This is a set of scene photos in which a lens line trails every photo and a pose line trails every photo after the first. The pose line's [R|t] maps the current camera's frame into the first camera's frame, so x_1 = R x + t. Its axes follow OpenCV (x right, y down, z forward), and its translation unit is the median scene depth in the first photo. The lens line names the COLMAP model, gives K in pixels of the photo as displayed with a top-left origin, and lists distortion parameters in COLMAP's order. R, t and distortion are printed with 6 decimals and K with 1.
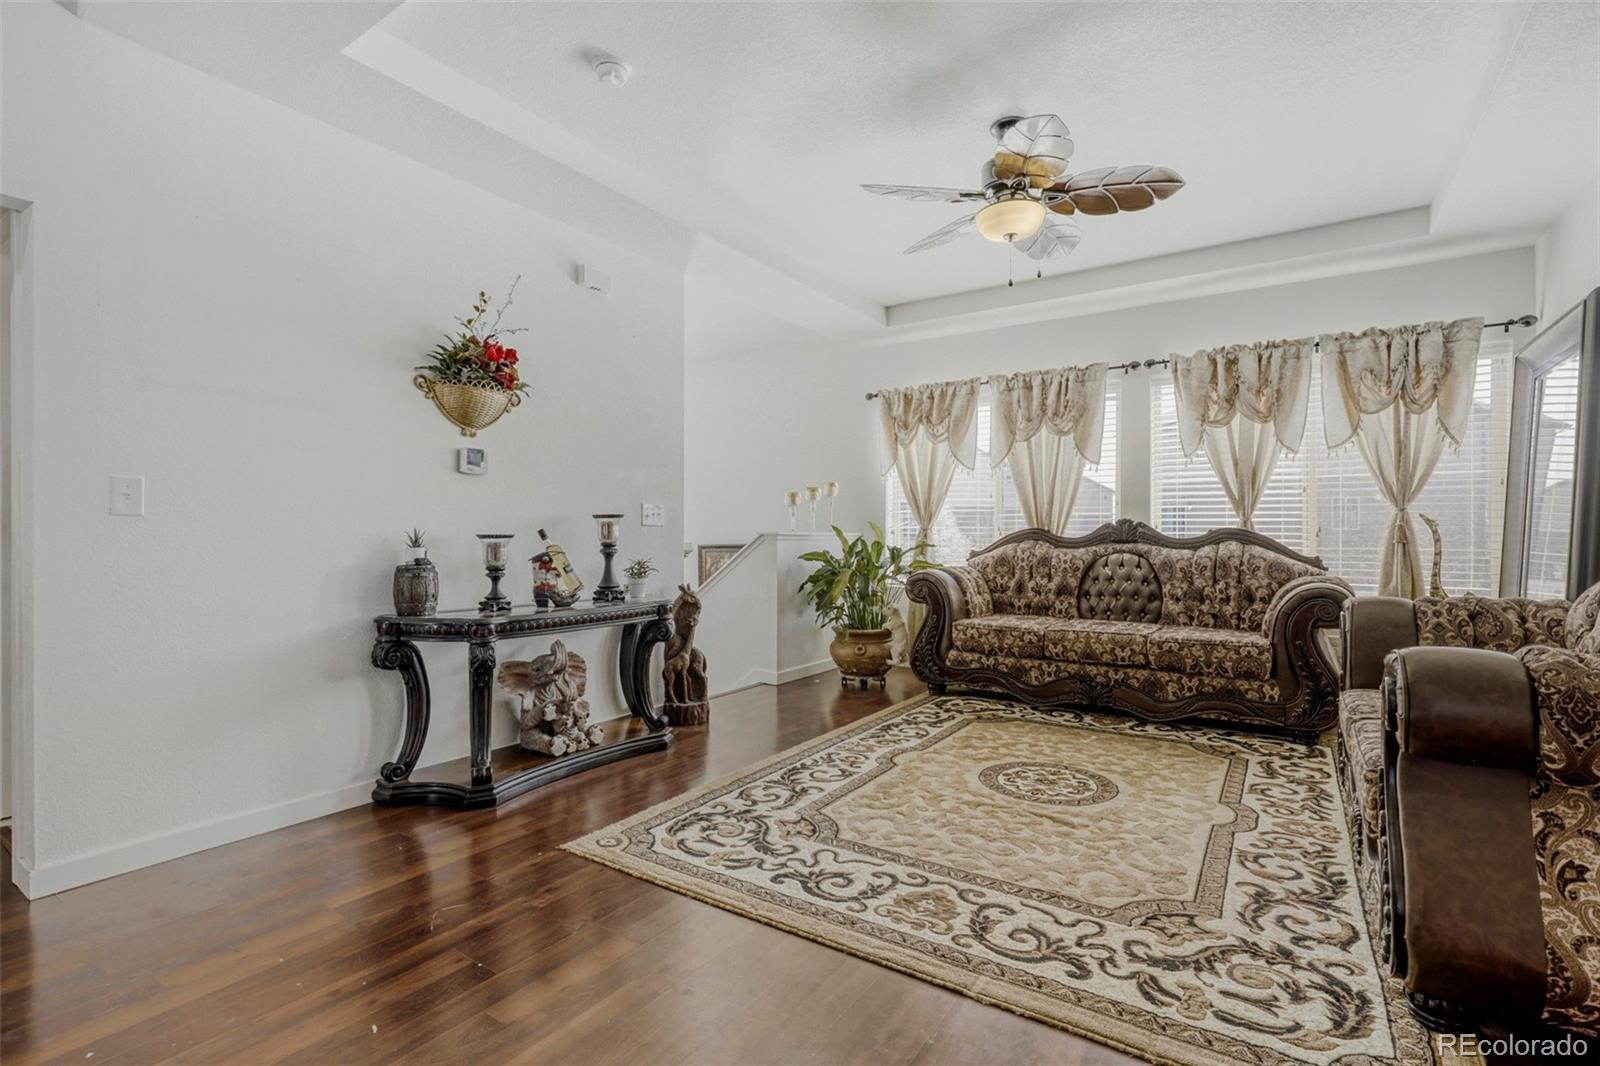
lens RADIAL K [[739.6, 0, 804.1], [0, 739.6, 535.8], [0, 0, 1]] dist [-0.020008, 0.004880]
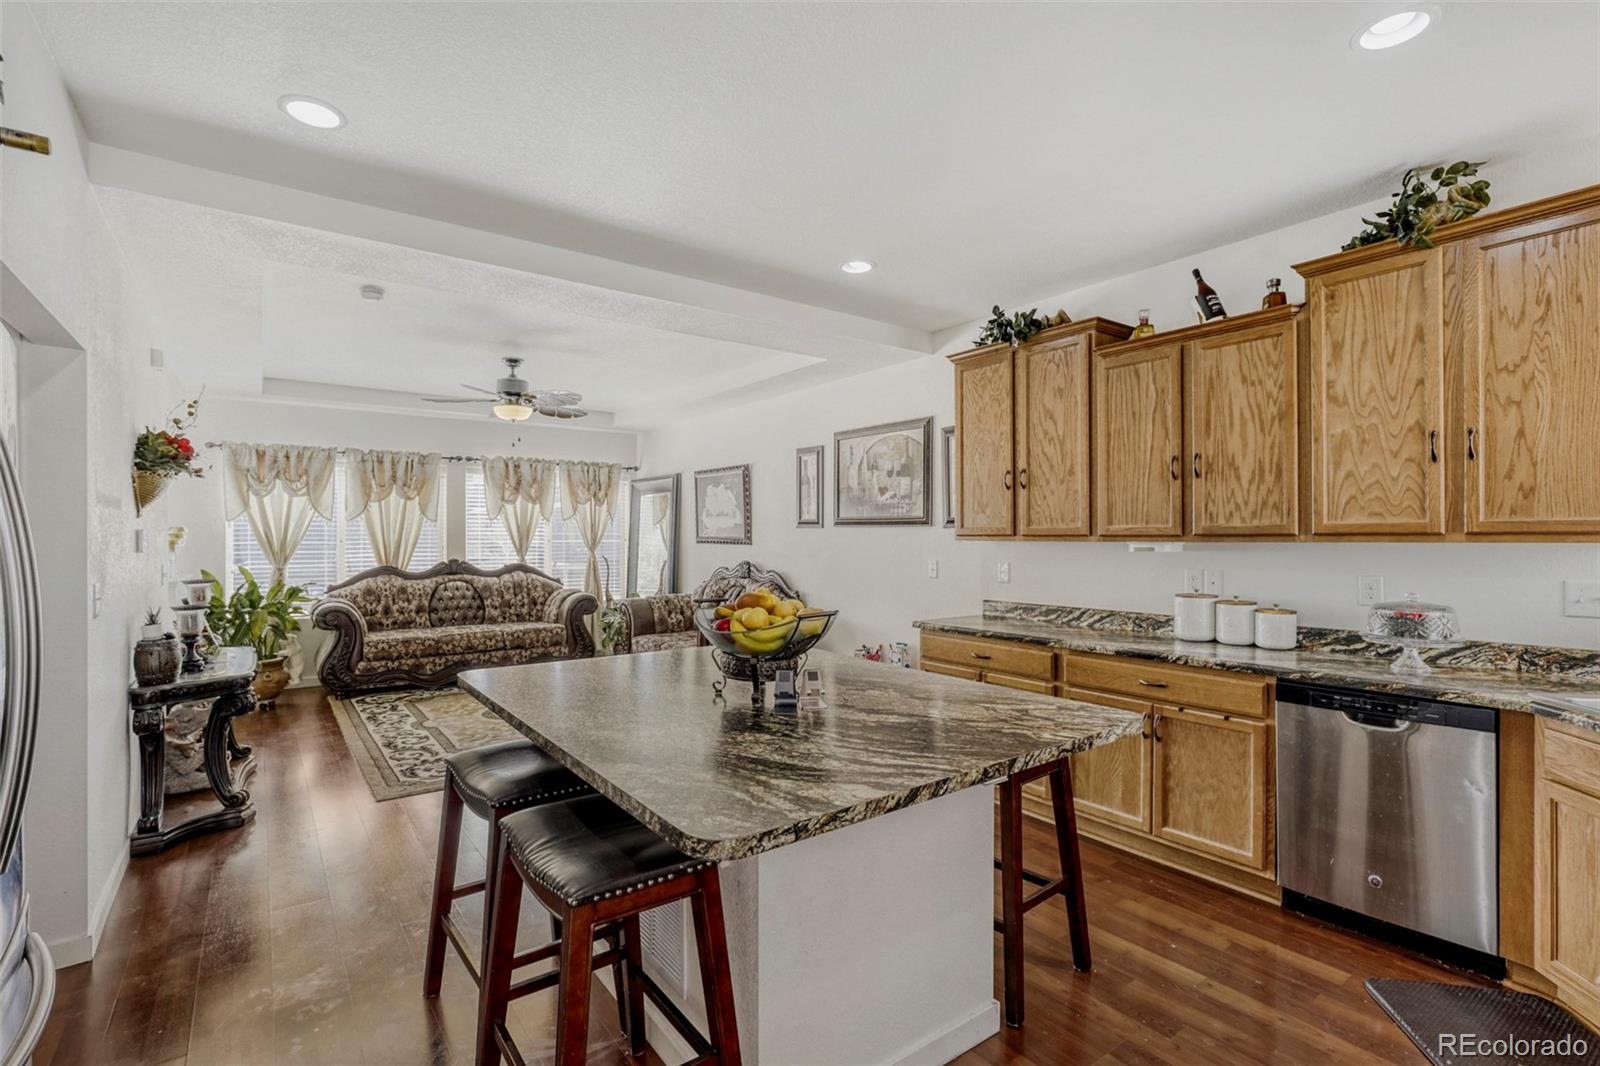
lens RADIAL K [[739.6, 0, 805.3], [0, 739.6, 536.8], [0, 0, 1]] dist [-0.020008, 0.004880]
pose [[0.333984, -0.004977, 0.942566, -1.098764], [0.002732, 0.999987, 0.004312, -0.105447], [-0.942575, 0.001134, 0.333993, -0.281148]]
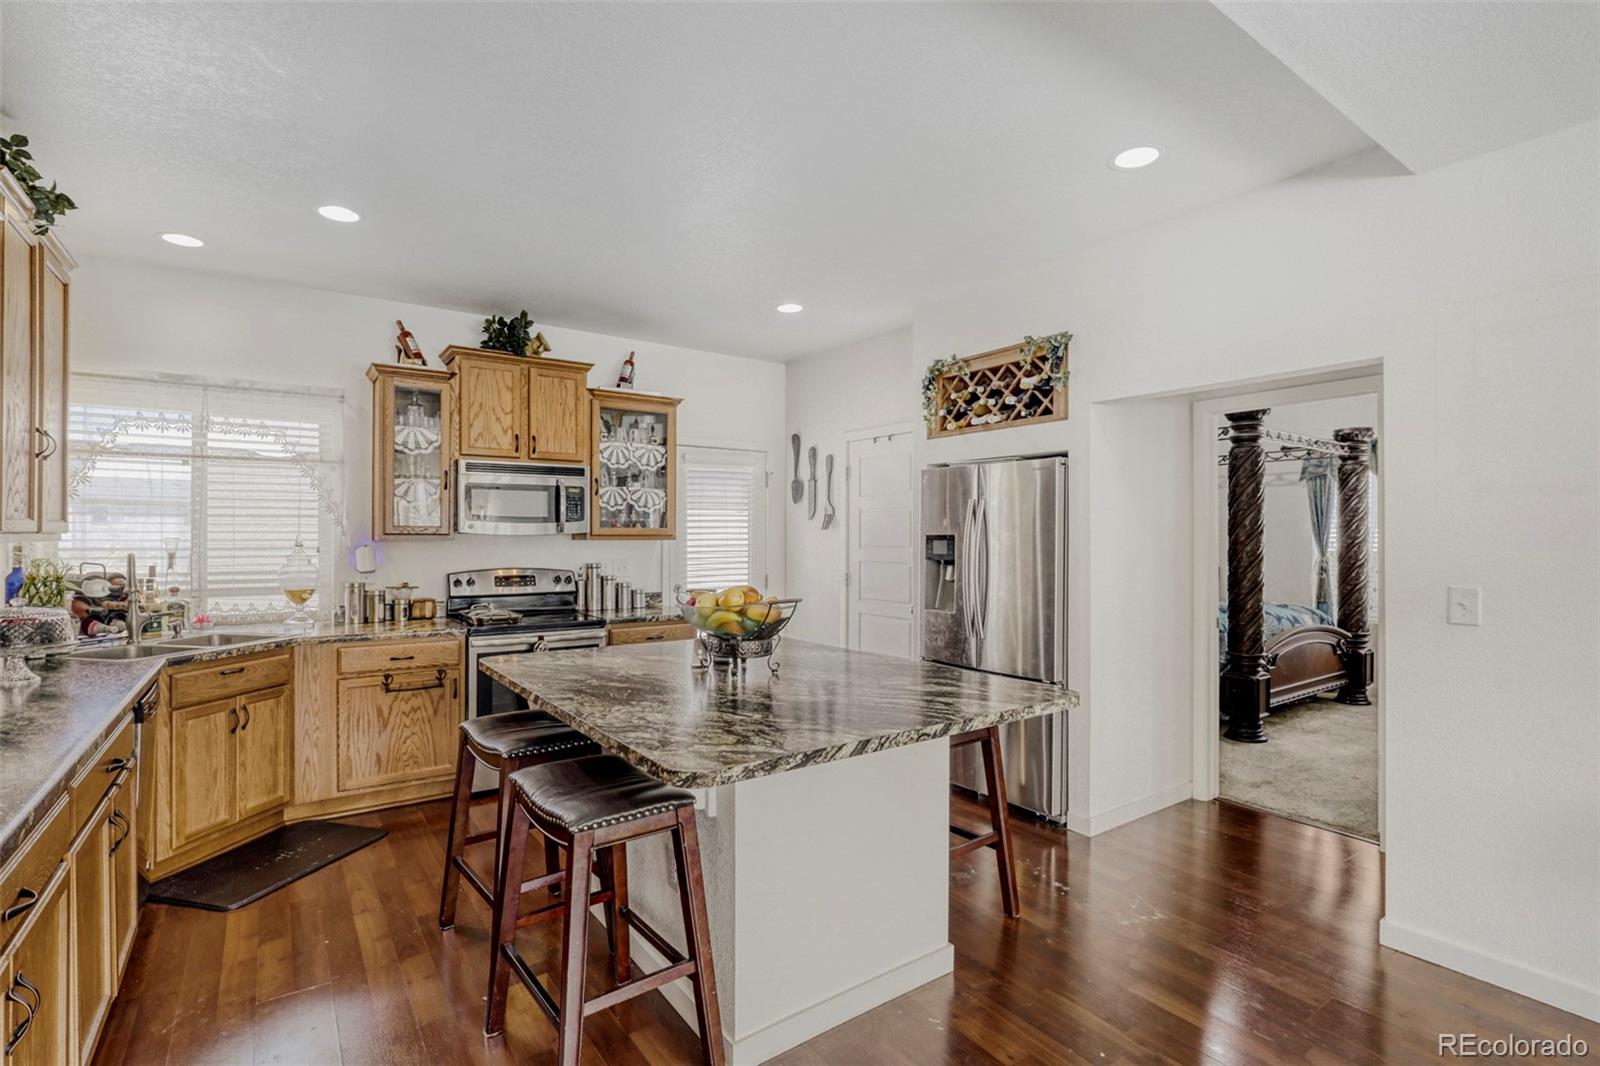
lens RADIAL K [[739.6, 0, 798.9], [0, 739.6, 537.2], [0, 0, 1]] dist [-0.020008, 0.004880]
pose [[-0.352564, -0.004943, -0.935775, 0.245070], [-0.001099, 0.999988, -0.004868, -0.096490], [0.935787, -0.000688, -0.352565, 0.323380]]
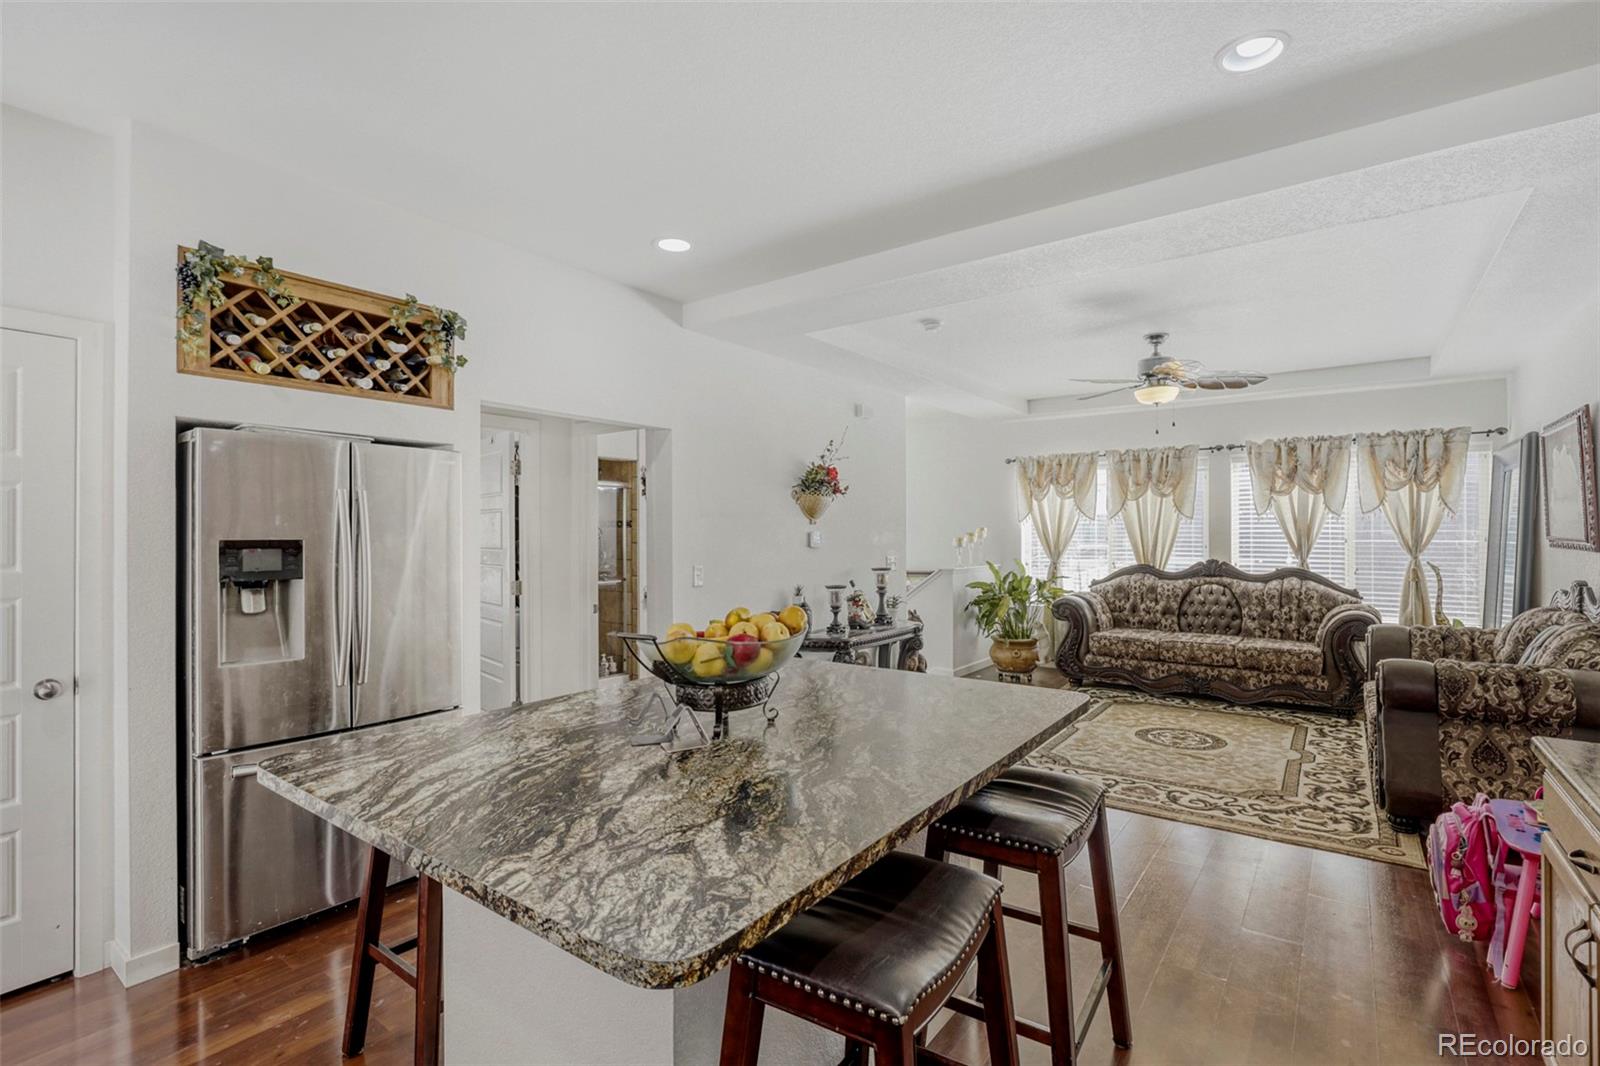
lens RADIAL K [[739.6, 0, 802.9], [0, 739.6, 530.7], [0, 0, 1]] dist [-0.020008, 0.004880]
pose [[0.998776, -0.006483, -0.049026, -0.382468], [0.006311, 0.999973, -0.003661, -0.110755], [0.049048, 0.003348, 0.998791, -0.601665]]
